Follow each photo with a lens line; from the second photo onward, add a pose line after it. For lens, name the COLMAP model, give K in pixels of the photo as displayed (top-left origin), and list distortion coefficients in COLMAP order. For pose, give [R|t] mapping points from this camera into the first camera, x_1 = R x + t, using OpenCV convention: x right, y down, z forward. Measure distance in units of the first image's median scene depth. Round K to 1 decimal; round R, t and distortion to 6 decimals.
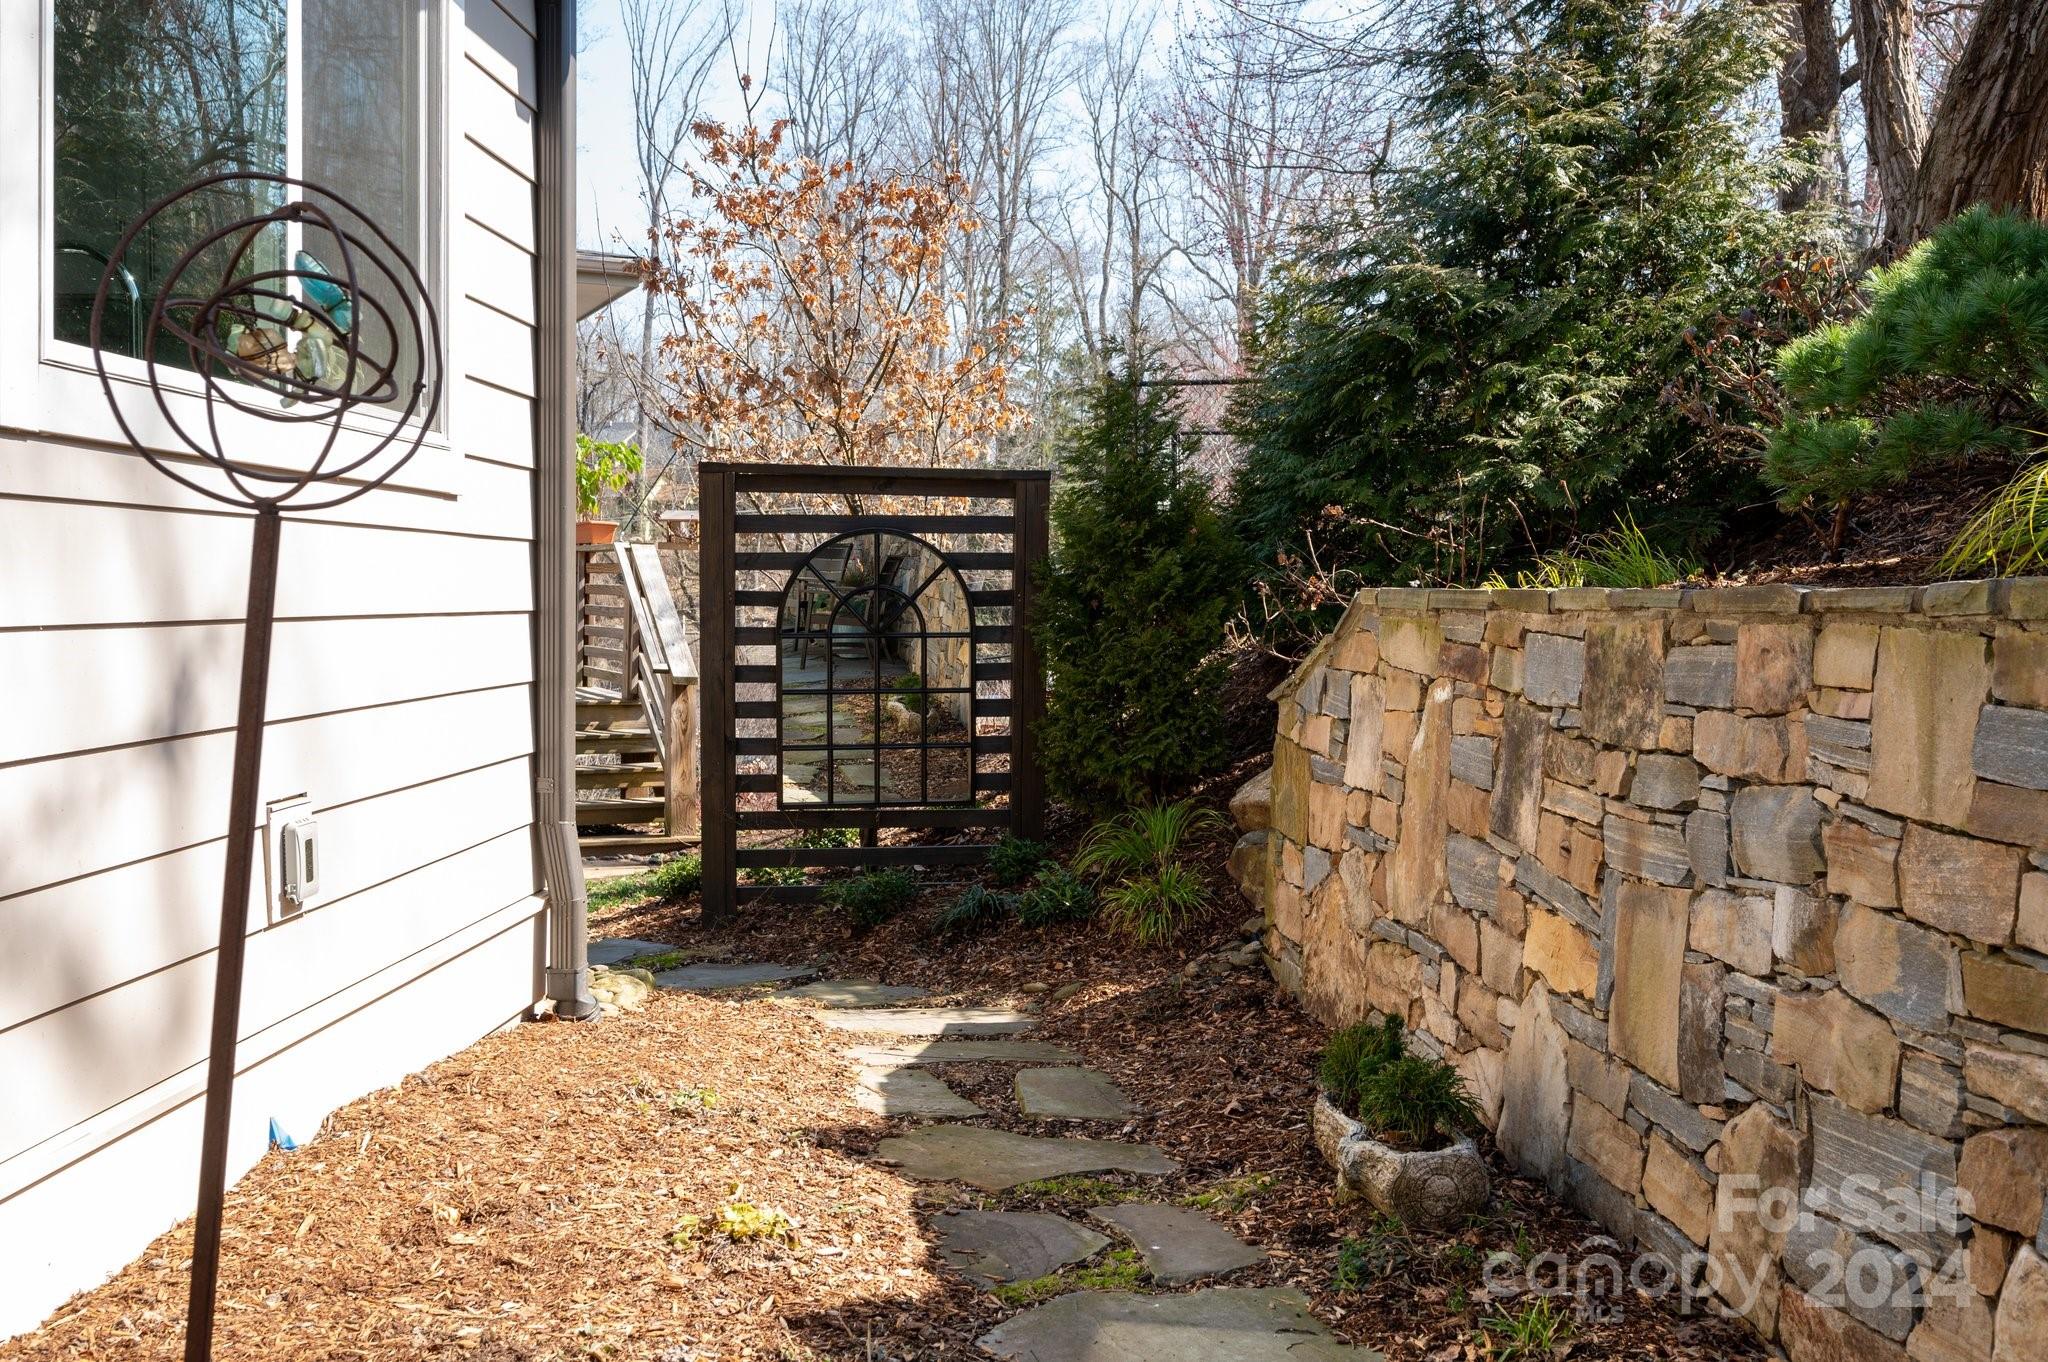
lens RADIAL K [[1936.7, 0, 1099.1], [0, 1936.7, 677.7], [0, 0, 1]] dist [-0.005487, 0.000000]
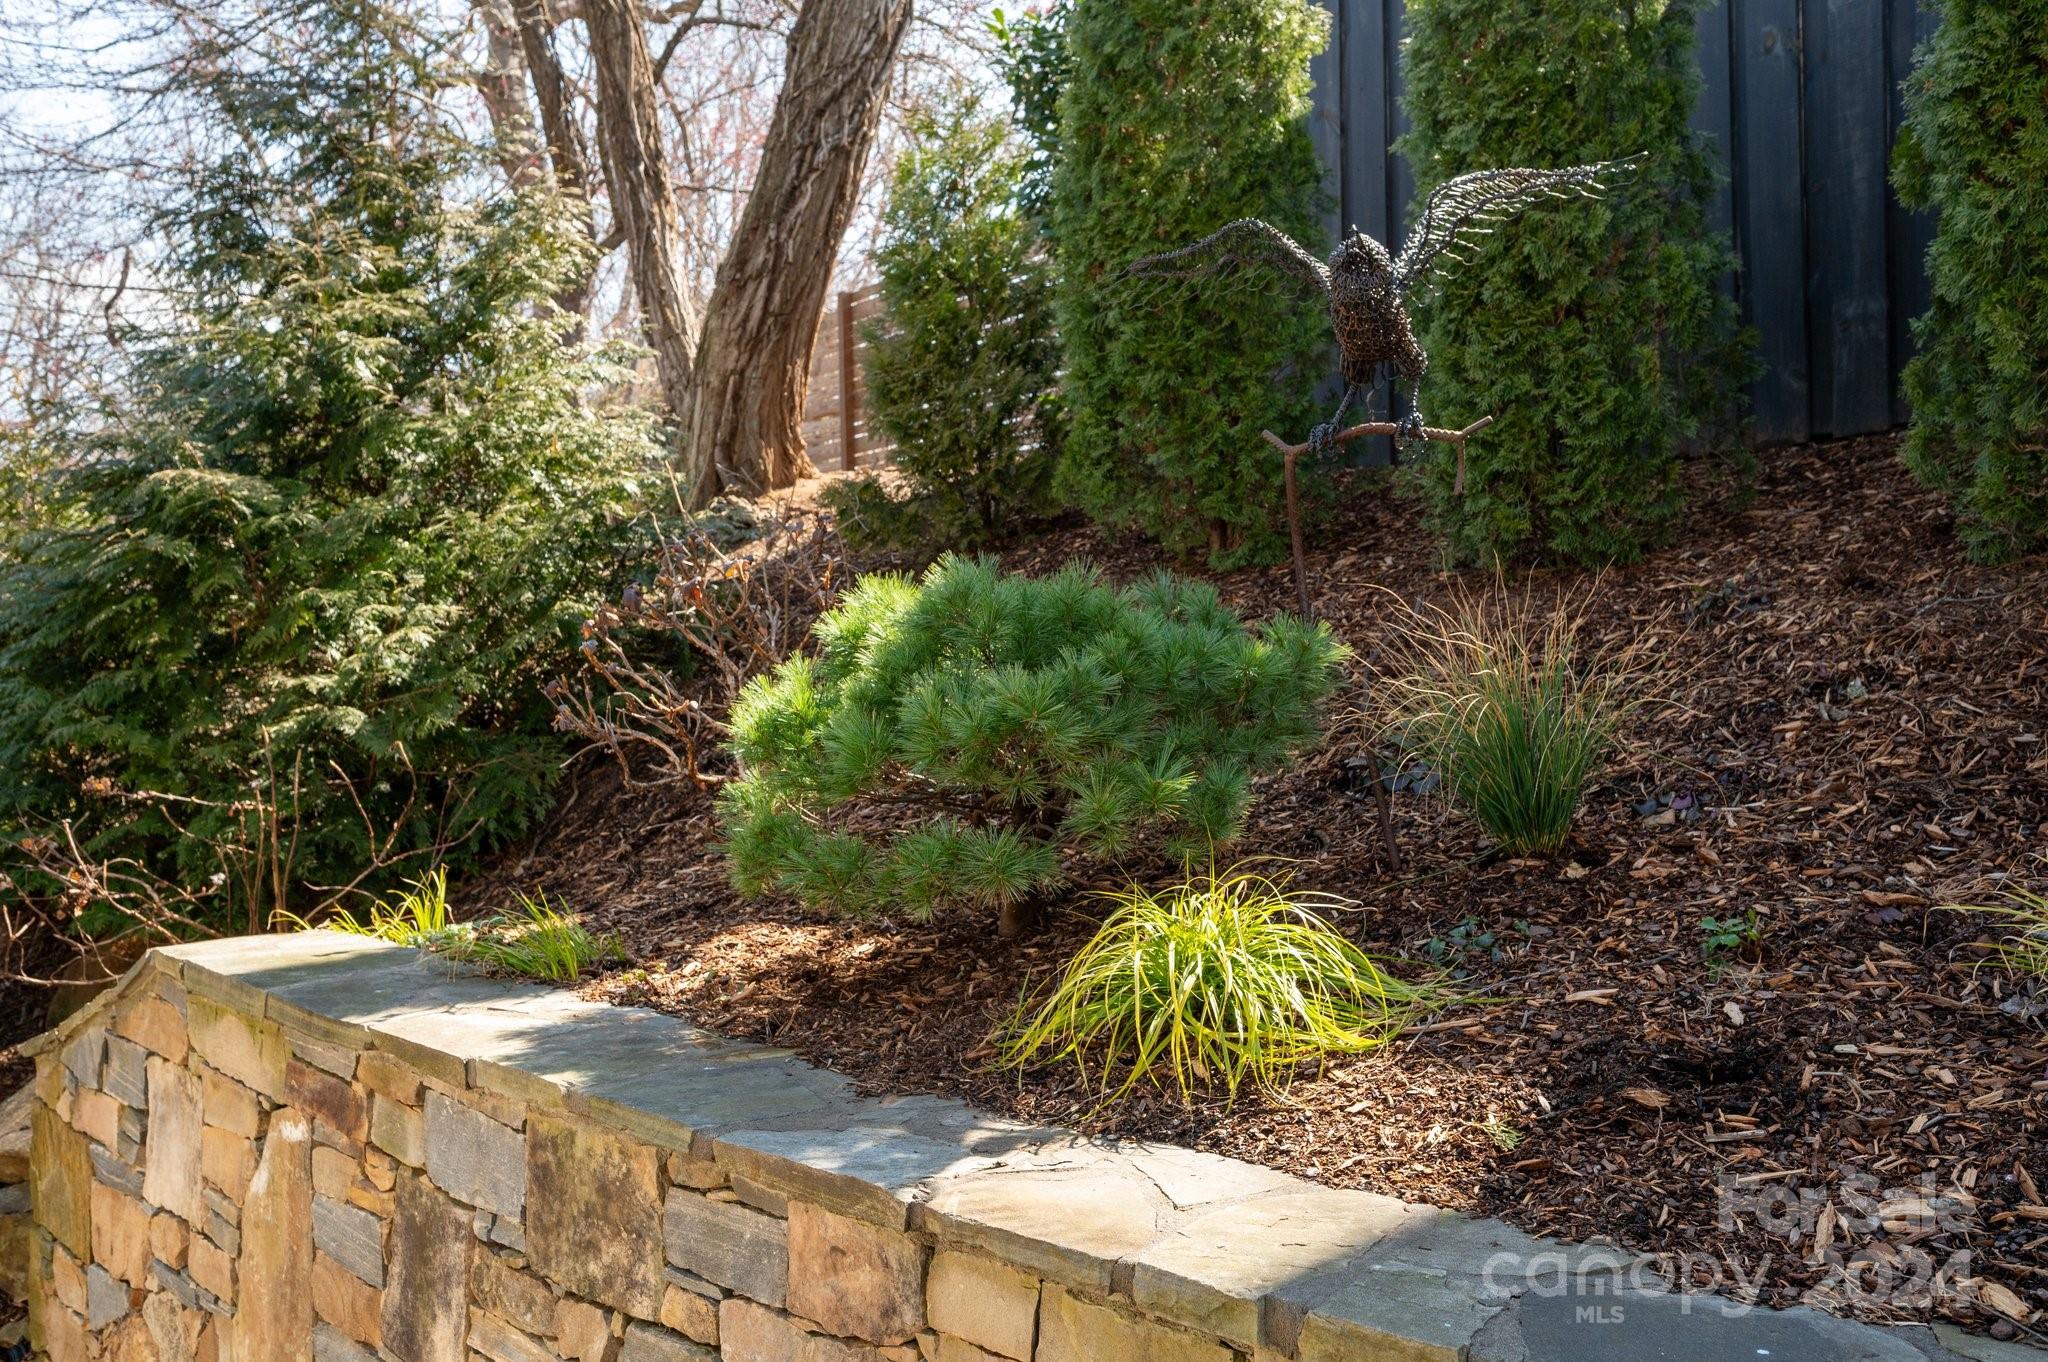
lens RADIAL K [[1729.3, 0, 1020.2], [0, 1729.3, 668.8], [0, 0, 1]] dist [-0.004442, -0.000149]
pose [[0.811403, -0.043449, 0.582871, 0.018883], [0.062732, 0.997947, -0.012938, -0.114709], [-0.581112, 0.047063, 0.812462, 0.228654]]
